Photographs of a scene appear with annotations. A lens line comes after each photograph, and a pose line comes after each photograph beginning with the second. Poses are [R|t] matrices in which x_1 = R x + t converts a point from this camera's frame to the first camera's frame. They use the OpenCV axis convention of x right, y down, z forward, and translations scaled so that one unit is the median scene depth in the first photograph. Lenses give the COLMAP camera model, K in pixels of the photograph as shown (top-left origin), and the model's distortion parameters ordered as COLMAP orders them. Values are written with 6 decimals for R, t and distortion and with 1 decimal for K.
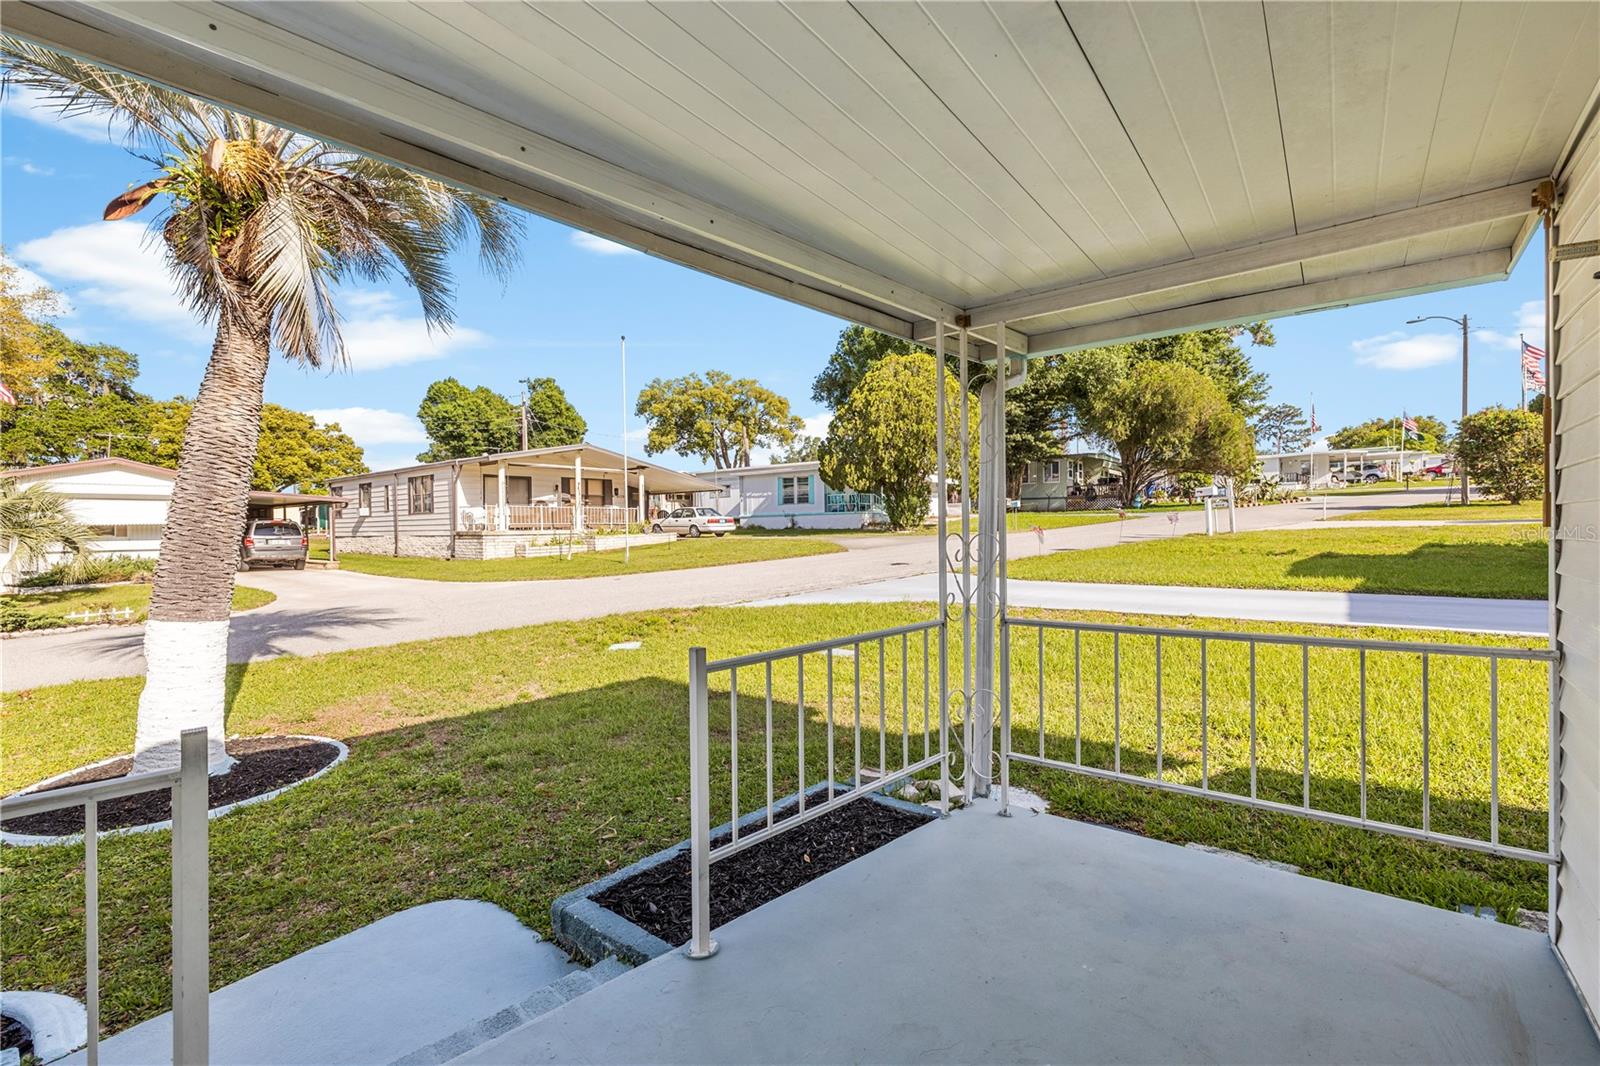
lens RADIAL K [[674.8, 0, 798.2], [0, 674.8, 533.9], [0, 0, 1]] dist [0.001817, 0.000497]
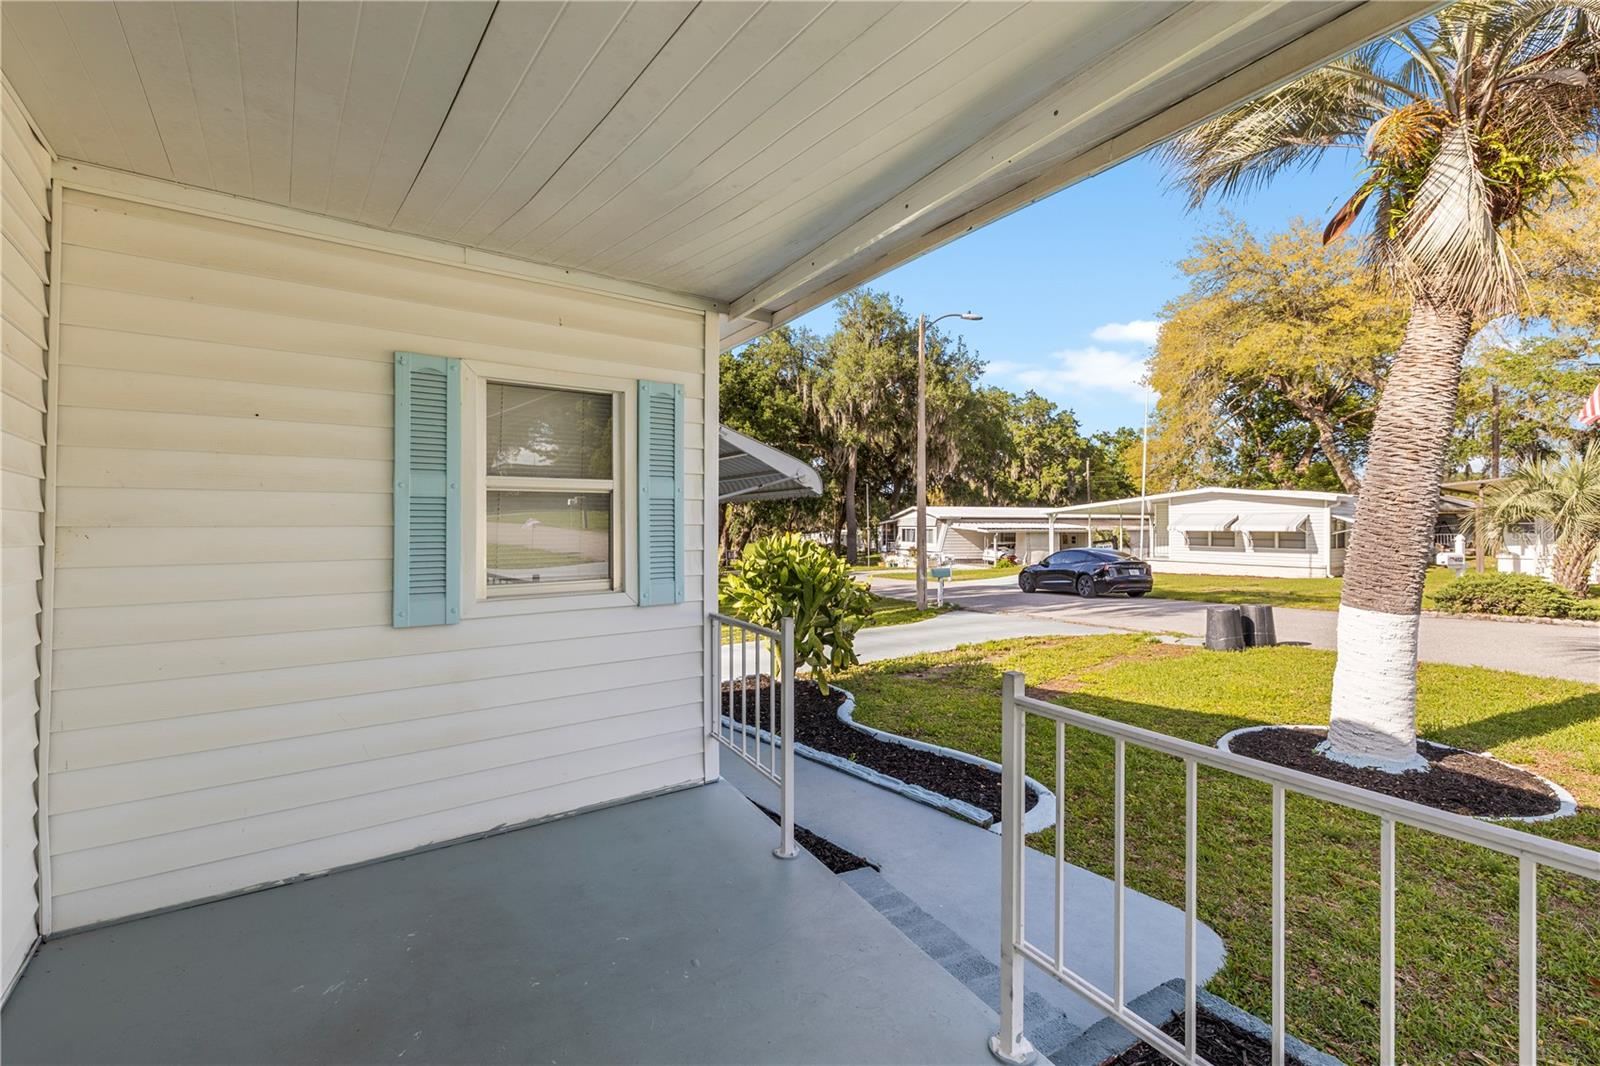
lens RADIAL K [[674.8, 0, 787.6], [0, 674.8, 524.2], [0, 0, 1]] dist [0.001817, 0.000497]
pose [[-0.233431, 0.016492, -0.972233, 0.159415], [-0.011335, 0.999742, 0.019680, -0.004615], [0.972307, 0.015614, -0.233184, 0.215994]]
